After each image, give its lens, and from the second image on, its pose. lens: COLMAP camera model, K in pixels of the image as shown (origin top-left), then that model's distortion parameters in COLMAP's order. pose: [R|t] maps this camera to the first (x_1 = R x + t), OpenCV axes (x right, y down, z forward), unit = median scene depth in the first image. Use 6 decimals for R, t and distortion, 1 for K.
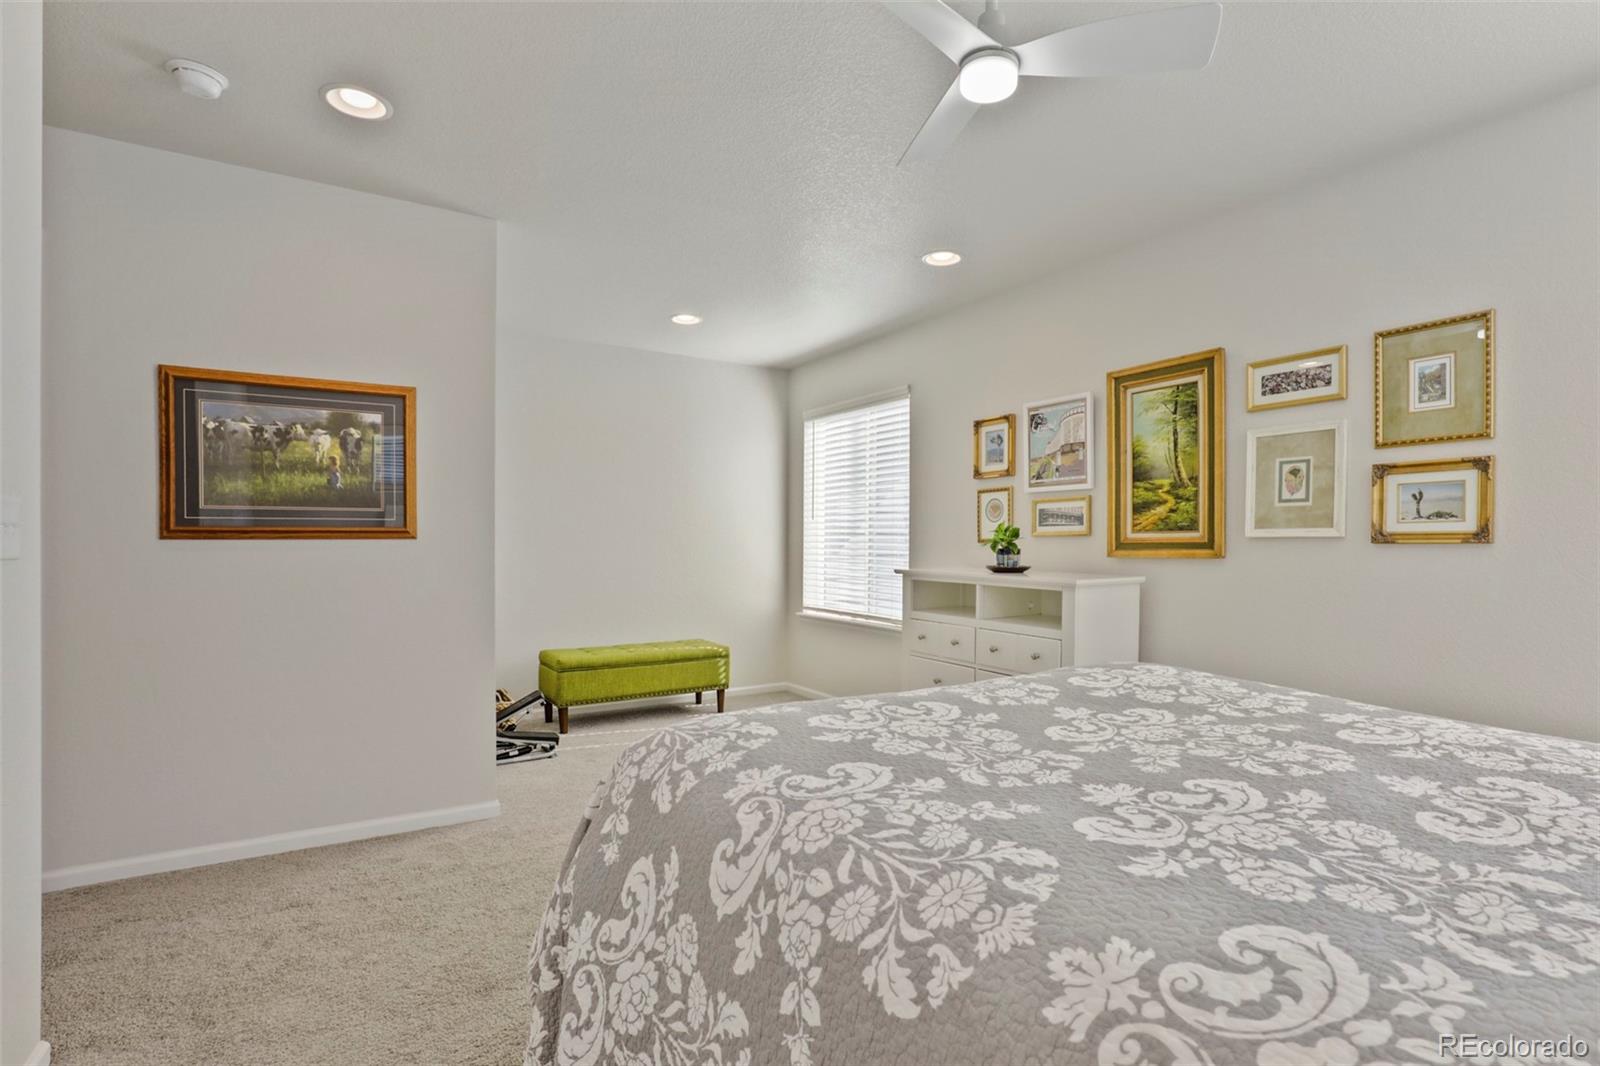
lens RADIAL K [[739.8, 0, 798.9], [0, 739.8, 545.9], [0, 0, 1]] dist [-0.026714, 0.010490]
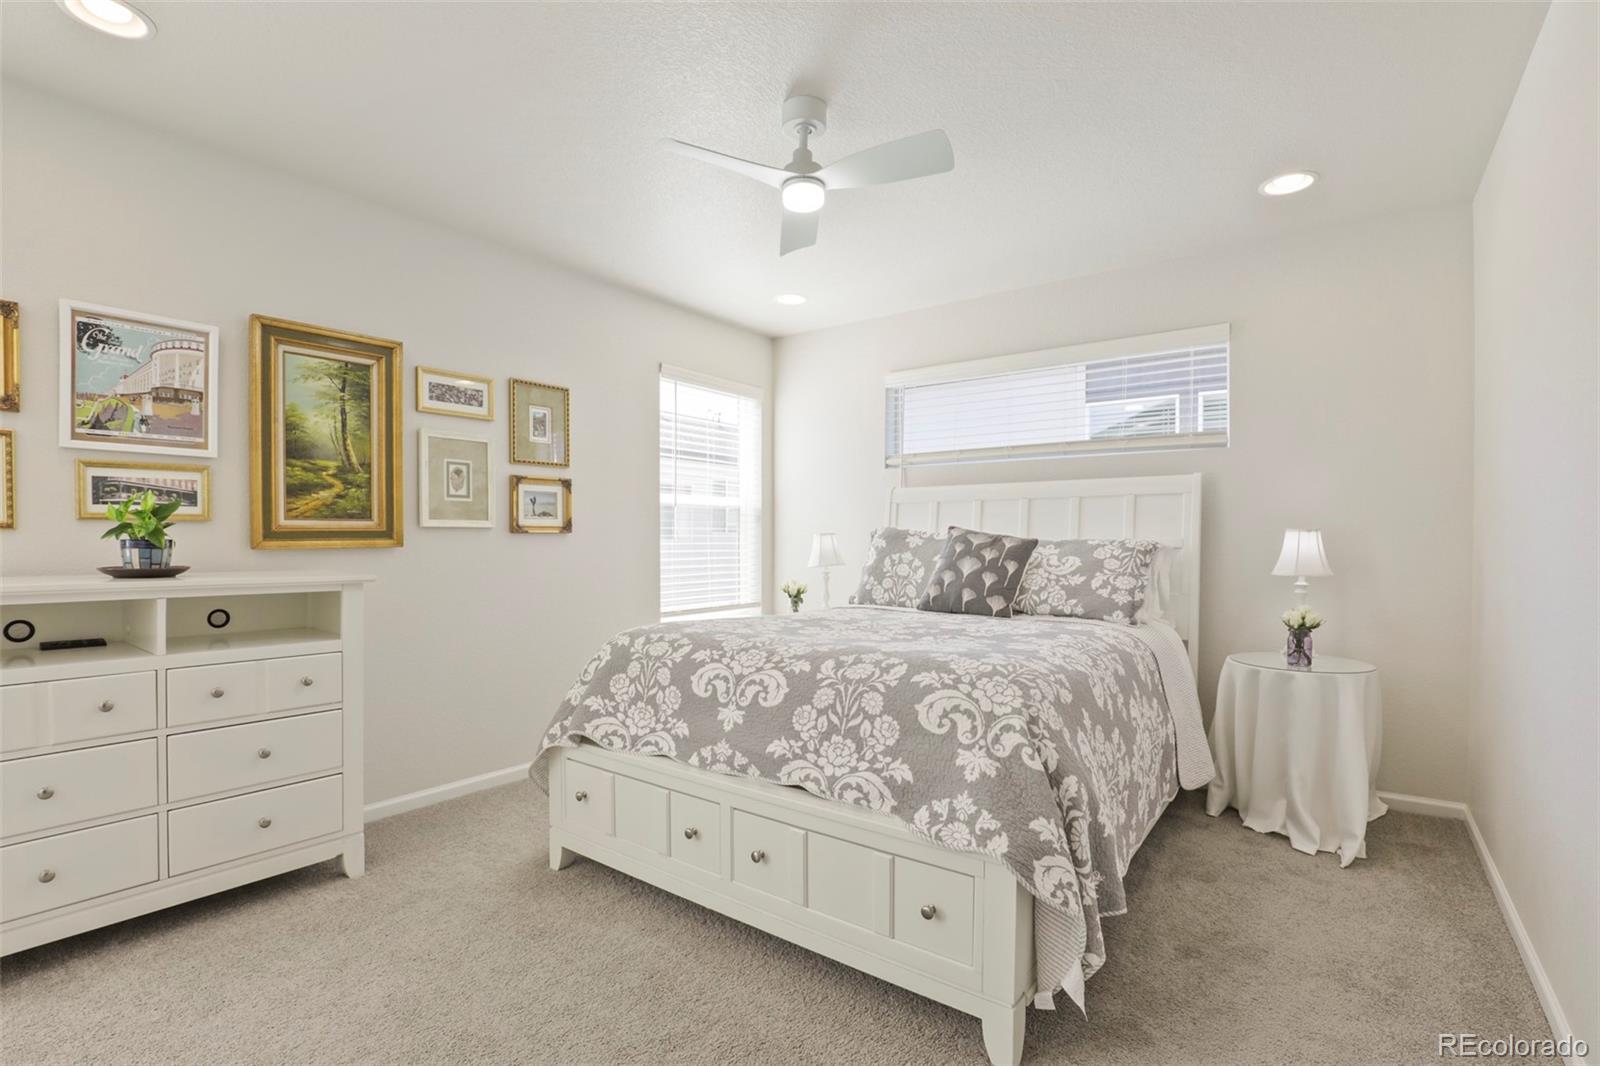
lens RADIAL K [[739.8, 0, 800.6], [0, 739.8, 539.1], [0, 0, 1]] dist [-0.026714, 0.010490]
pose [[-0.348072, -0.001942, 0.937466, -0.555161], [0.006093, 0.999972, 0.004333, 0.004876], [-0.937448, 0.007220, -0.348050, 0.787831]]
